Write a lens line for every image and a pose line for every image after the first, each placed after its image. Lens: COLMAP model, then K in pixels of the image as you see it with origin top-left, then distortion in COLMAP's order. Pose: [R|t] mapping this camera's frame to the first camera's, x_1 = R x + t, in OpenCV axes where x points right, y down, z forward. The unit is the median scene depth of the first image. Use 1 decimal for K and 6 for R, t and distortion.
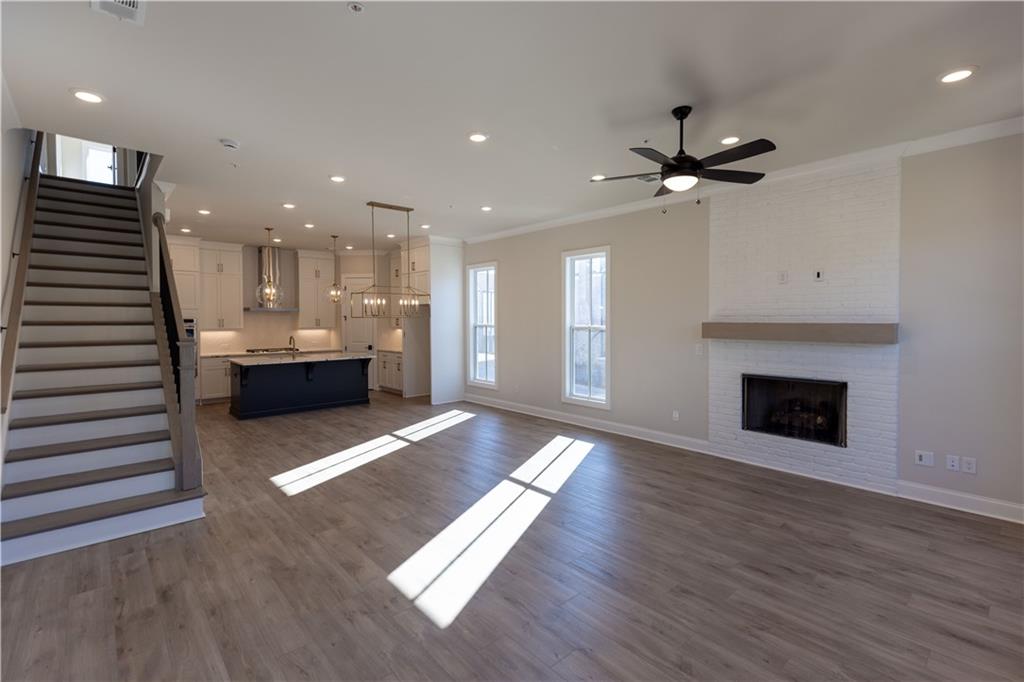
lens RADIAL K [[461.1, 0, 512.1], [0, 461.1, 327.6], [0, 0, 1]] dist [0.001155, -0.000033]
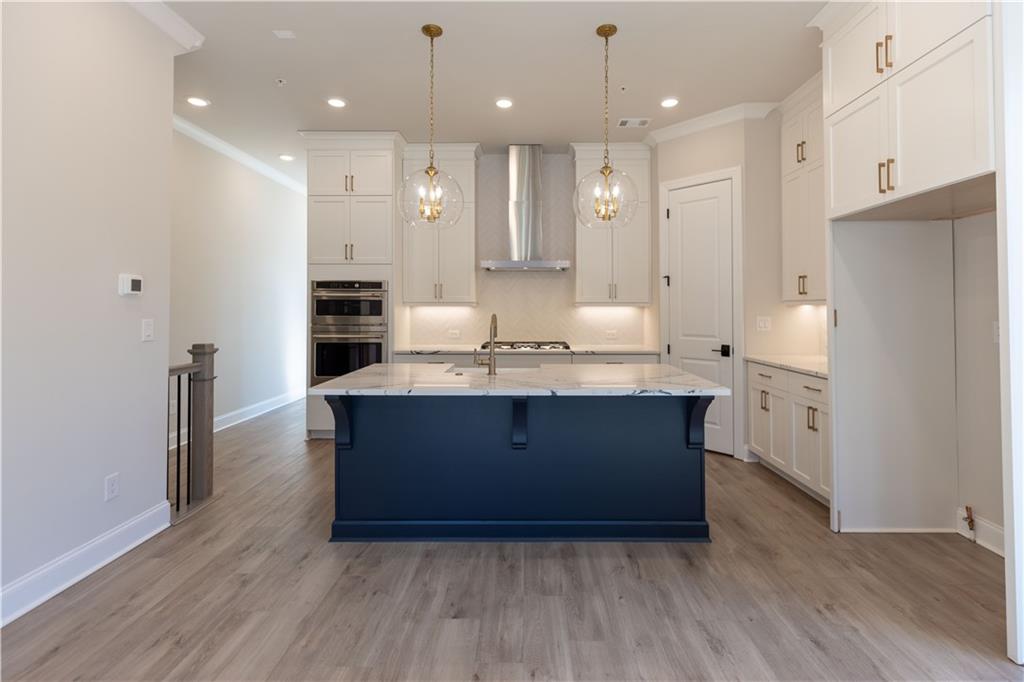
lens RADIAL K [[473.5, 0, 515.6], [0, 473.5, 299.4], [0, 0, 1]] dist [0.002137, 0.000601]
pose [[0.725517, -0.011778, -0.688103, -0.253342], [-0.014348, 0.999377, -0.032235, 0.023334], [0.688055, 0.033259, 0.724896, 0.930606]]
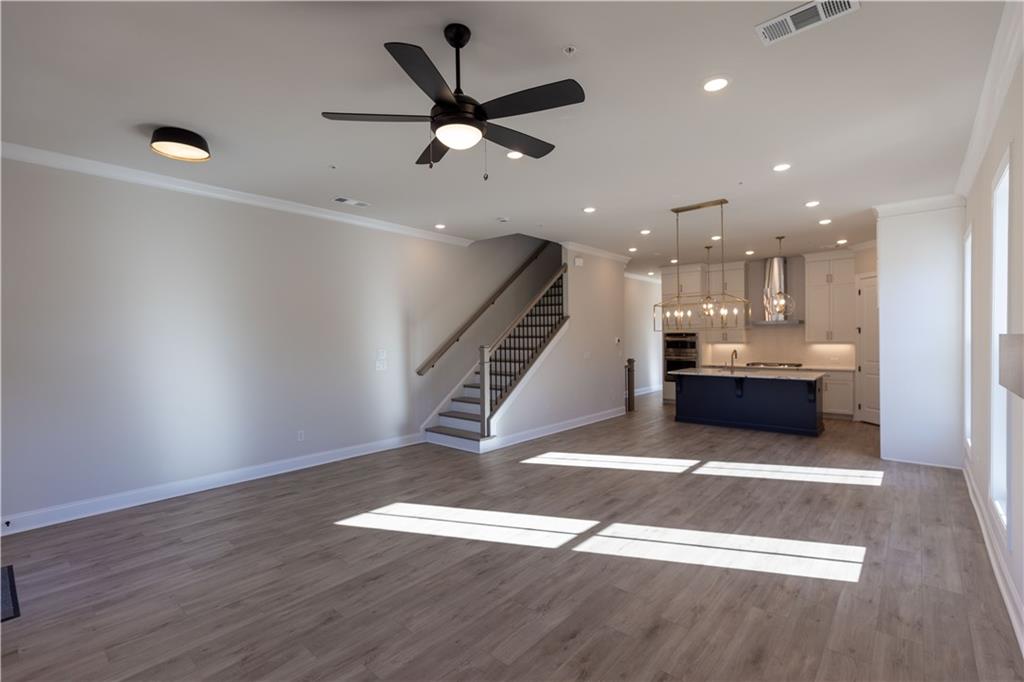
lens RADIAL K [[464.3, 0, 517.1], [0, 464.3, 341.0], [0, 0, 1]] dist [-0.000114, 0.000125]
pose [[0.127776, 0.007933, -0.991771, 0.567577], [-0.009425, 0.999933, 0.006785, -0.003458], [0.991758, 0.008480, 0.127842, 0.522665]]
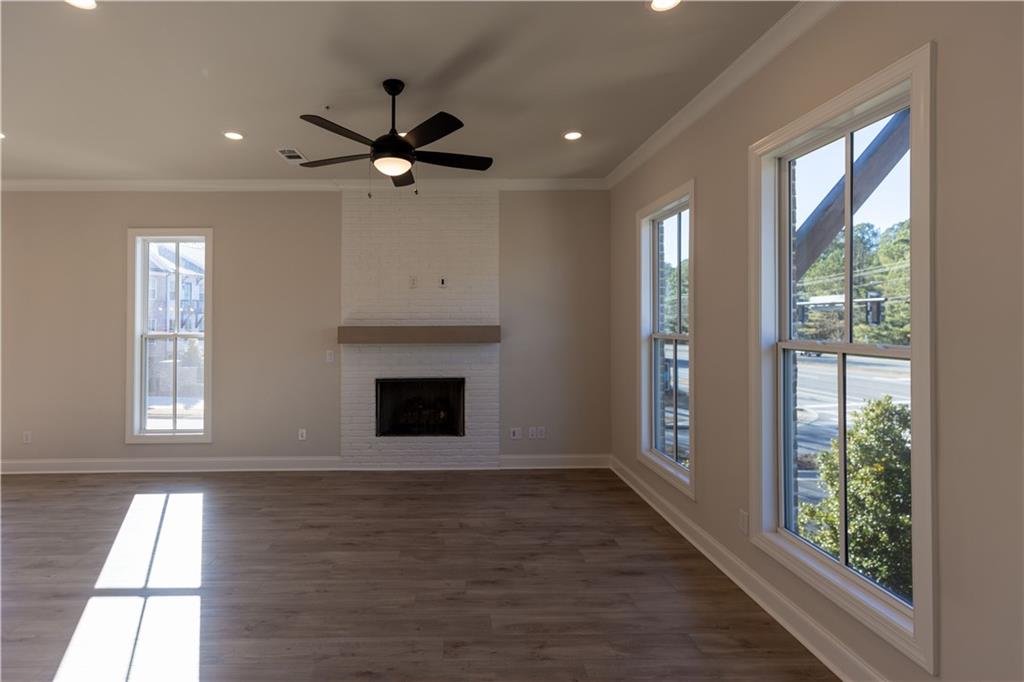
lens RADIAL K [[476.7, 0, 454.1], [0, 476.7, 312.9], [0, 0, 1]] dist [0.002864, -0.000070]
pose [[0.659493, 0.011122, 0.751628, -0.120382], [0.019300, 0.999310, -0.031721, -0.002887], [-0.751463, 0.035426, 0.658824, 0.169461]]
